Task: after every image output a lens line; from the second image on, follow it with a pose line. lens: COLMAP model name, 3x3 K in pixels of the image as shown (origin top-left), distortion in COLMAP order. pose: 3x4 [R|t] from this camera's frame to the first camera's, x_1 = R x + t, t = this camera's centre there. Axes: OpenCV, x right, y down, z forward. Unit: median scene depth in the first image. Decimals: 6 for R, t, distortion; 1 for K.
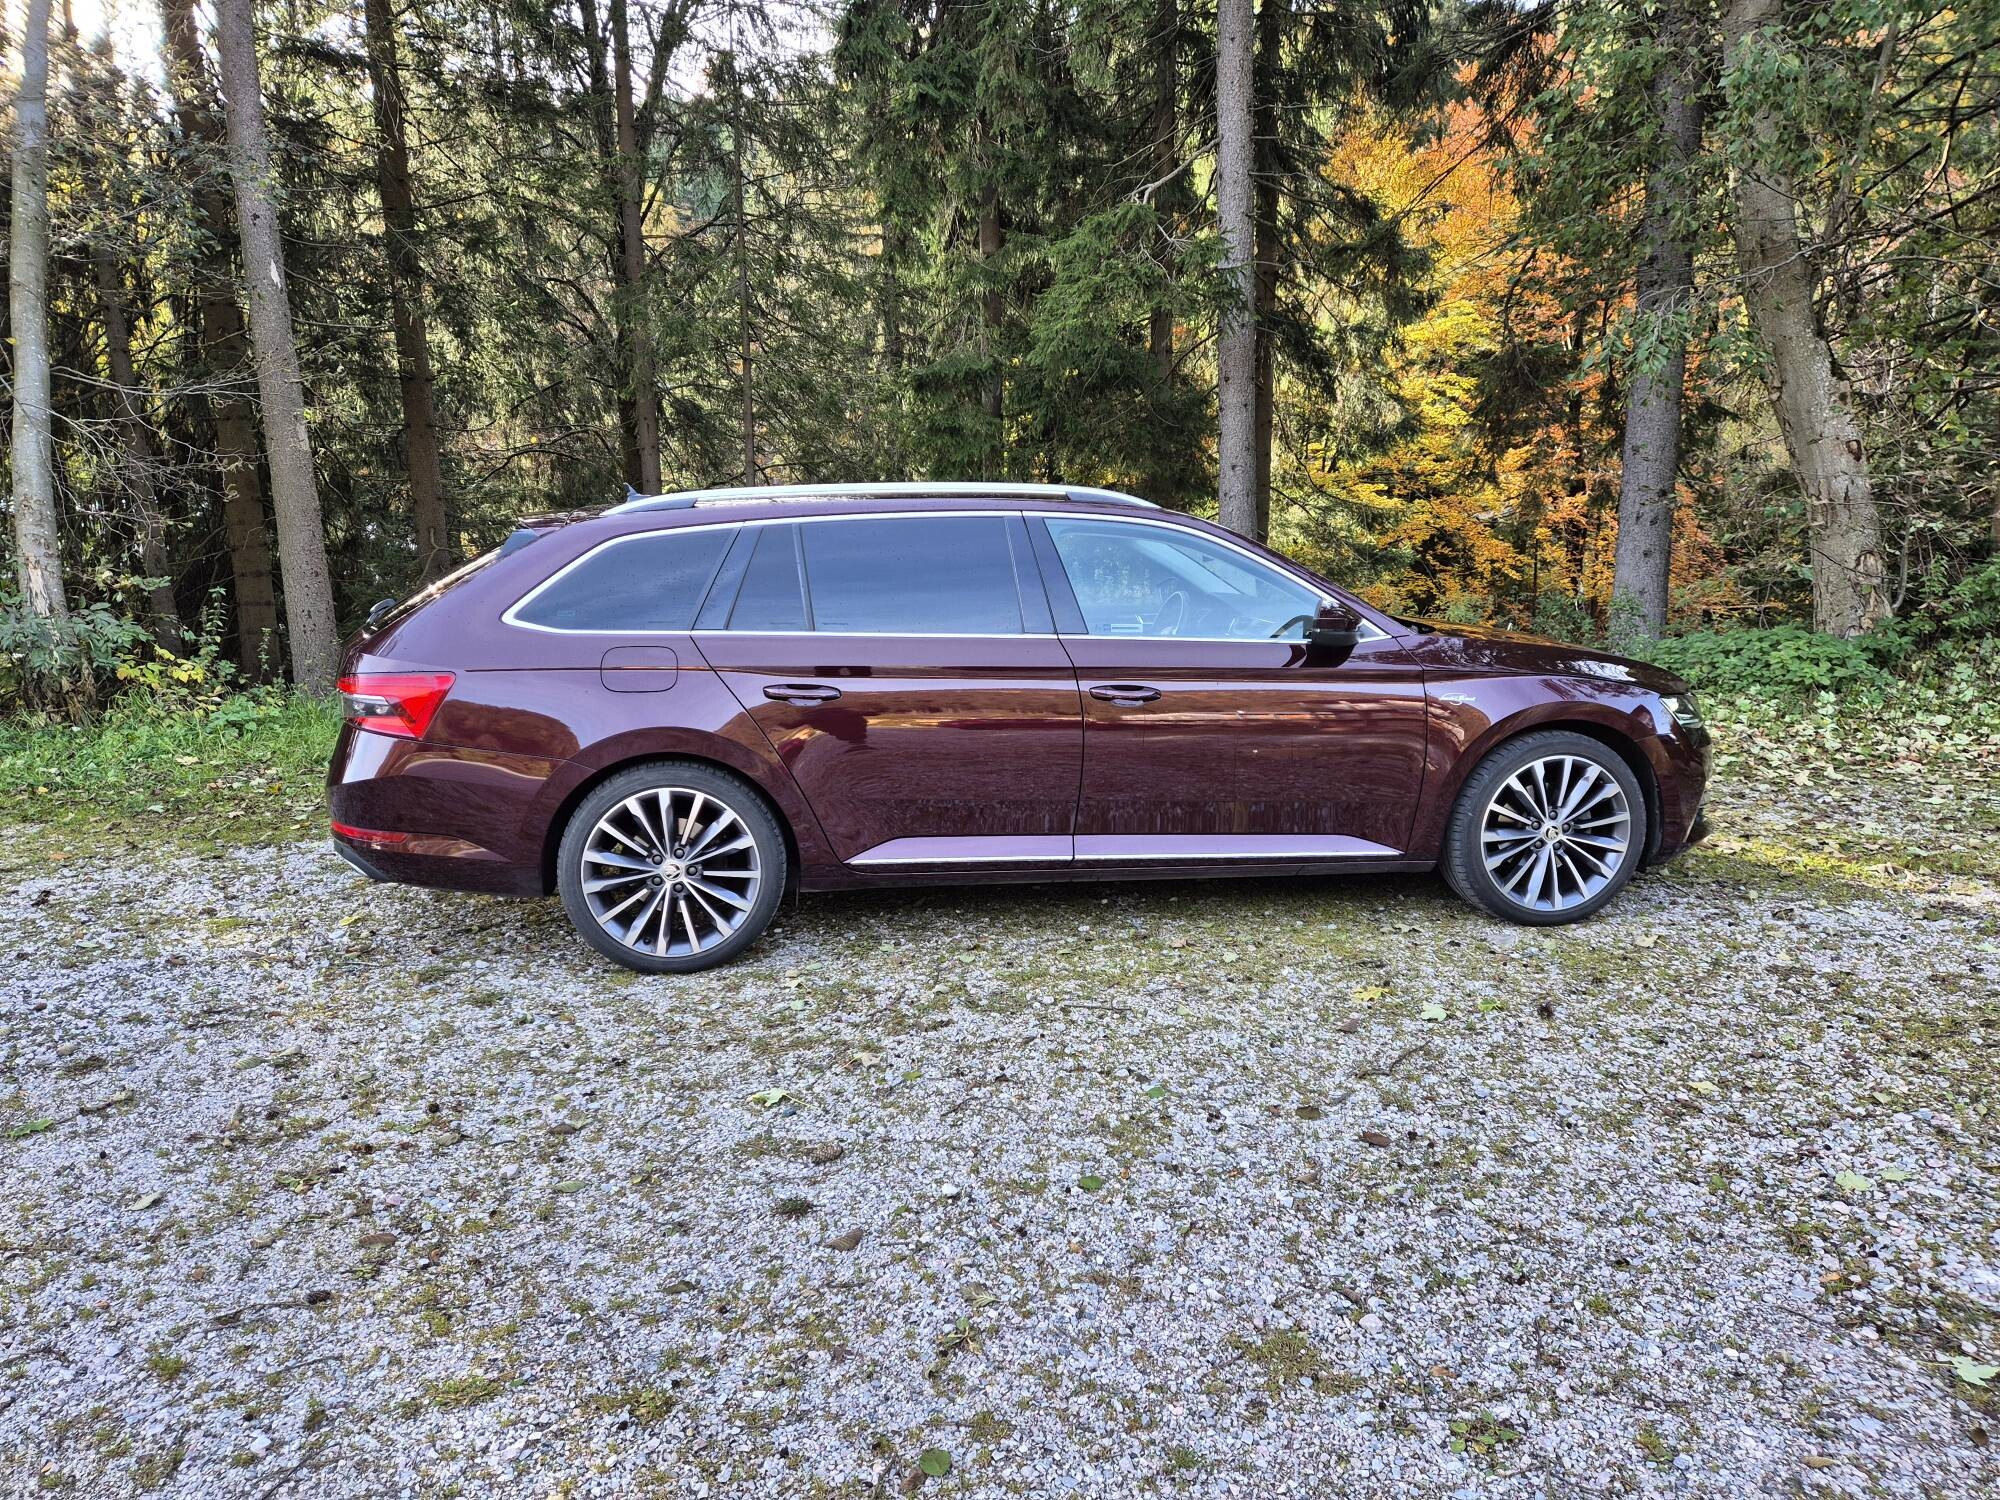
lens RADIAL K [[1335.9, 0, 999.3], [0, 1335.9, 765.9], [0, 0, 1]] dist [0.073245, -0.065695]
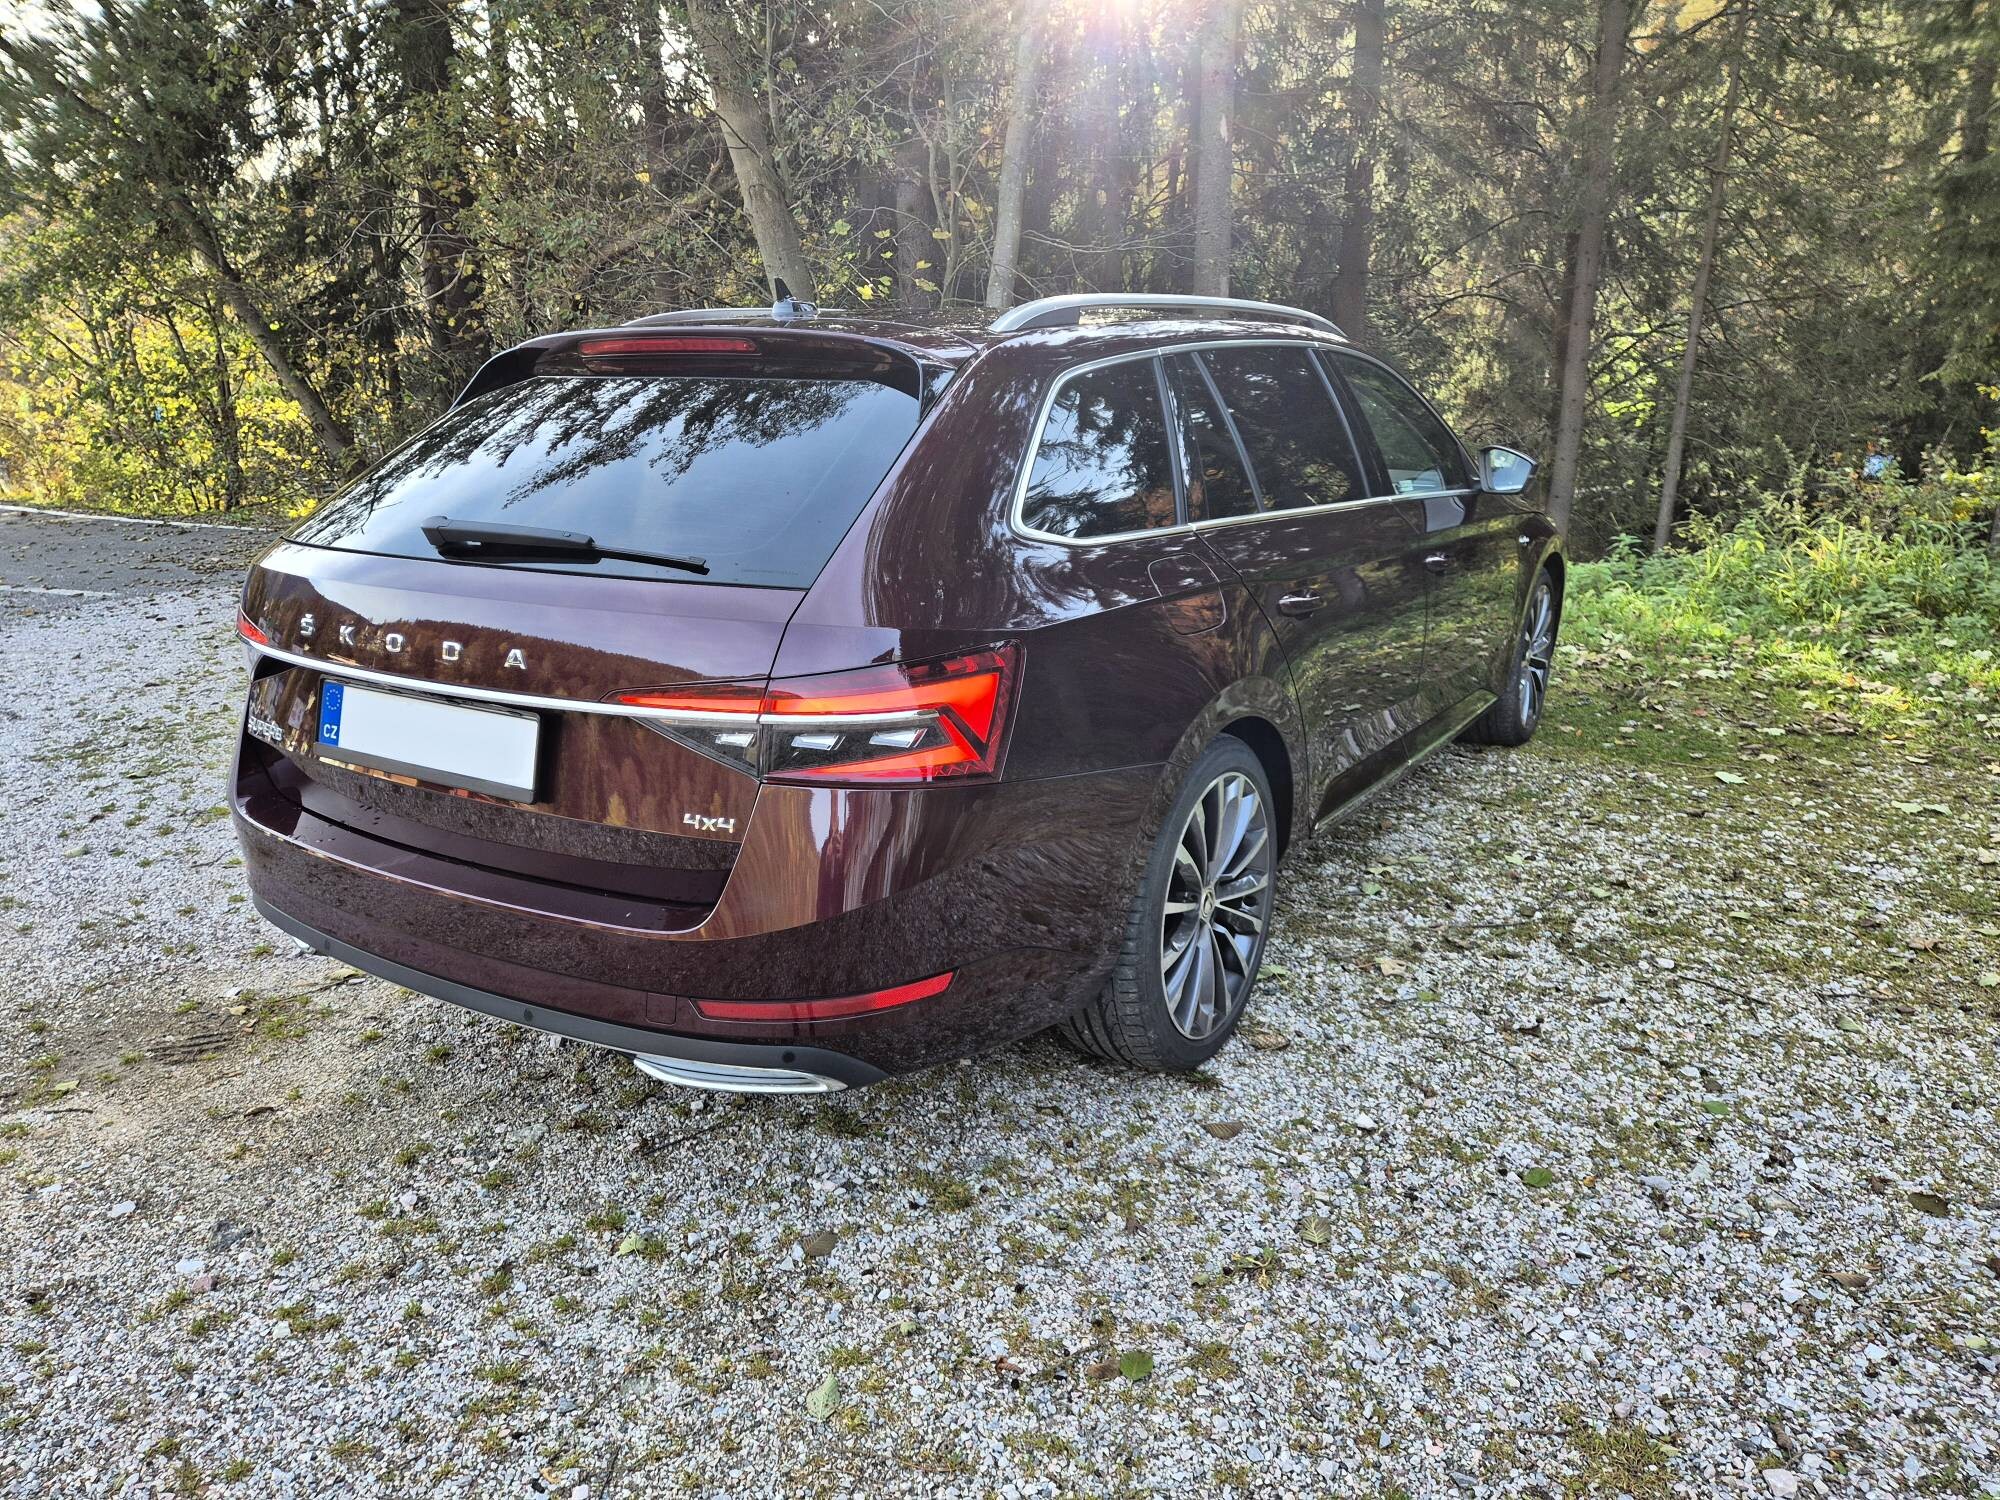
lens RADIAL K [[1346.7, 0, 999.9], [0, 1346.7, 762.0], [0, 0, 1]] dist [0.045687, -0.035930]
pose [[0.779133, 0.186063, -0.598609, 0.052307], [-0.125896, 0.981923, 0.141344, -0.002667], [0.614087, -0.034763, 0.788473, 0.030556]]
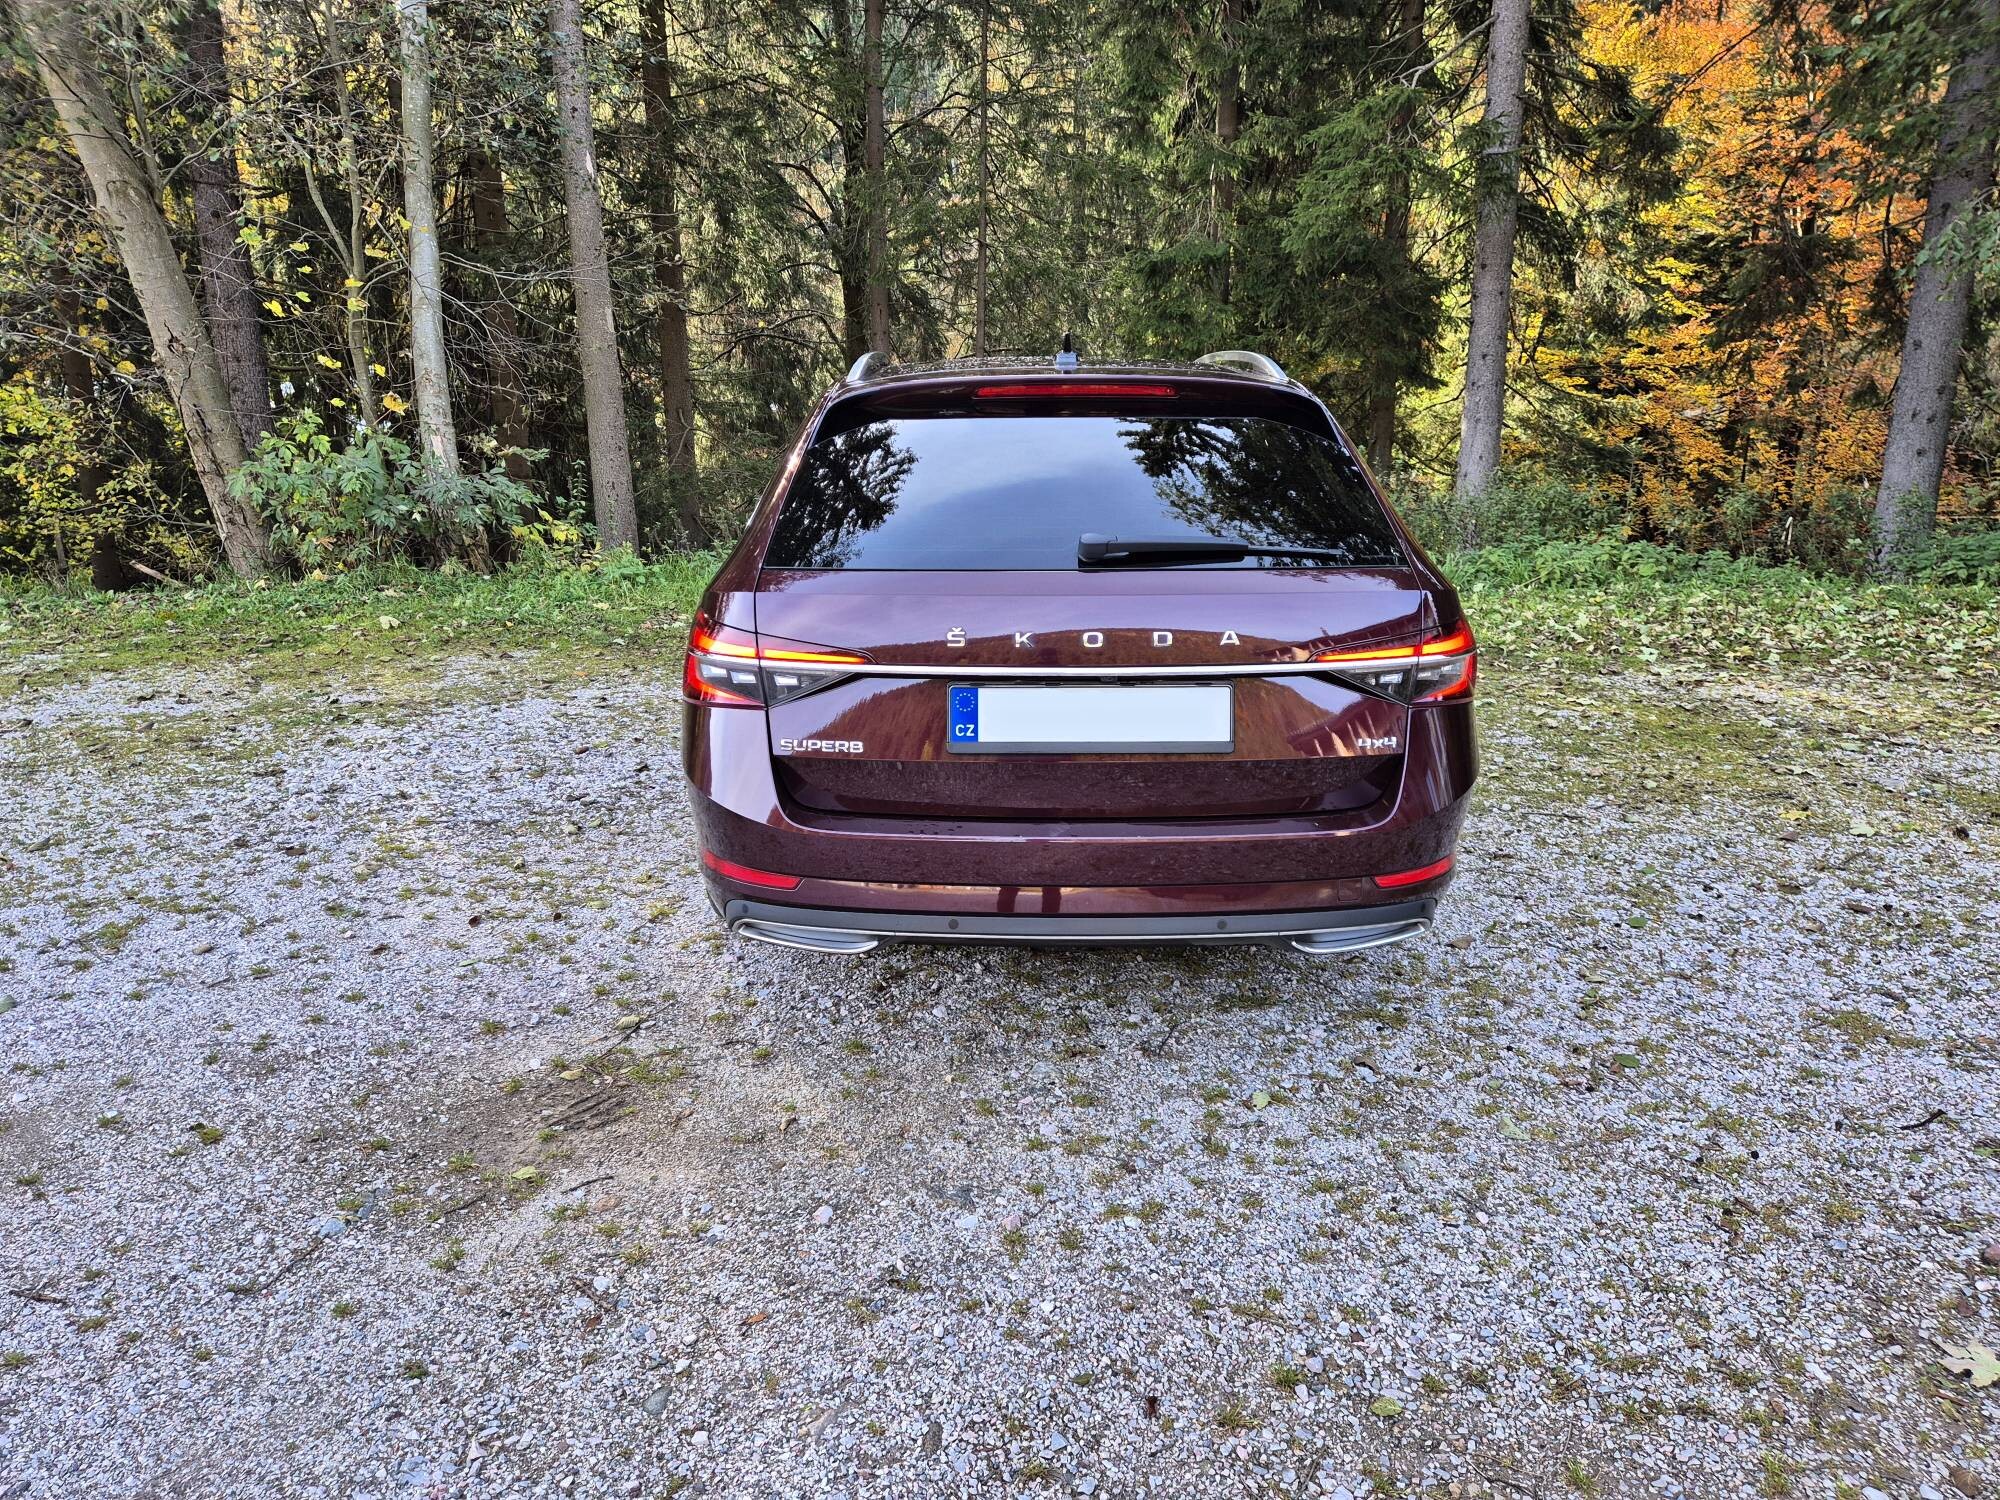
lens RADIAL K [[1335.9, 0, 983.3], [0, 1335.9, 758.9], [0, 0, 1]] dist [0.073245, -0.065695]
pose [[0.993429, 0.045383, -0.105066, -0.086675], [-0.037638, 0.996506, 0.074561, 0.017107], [0.108083, -0.070117, 0.991666, -0.069546]]
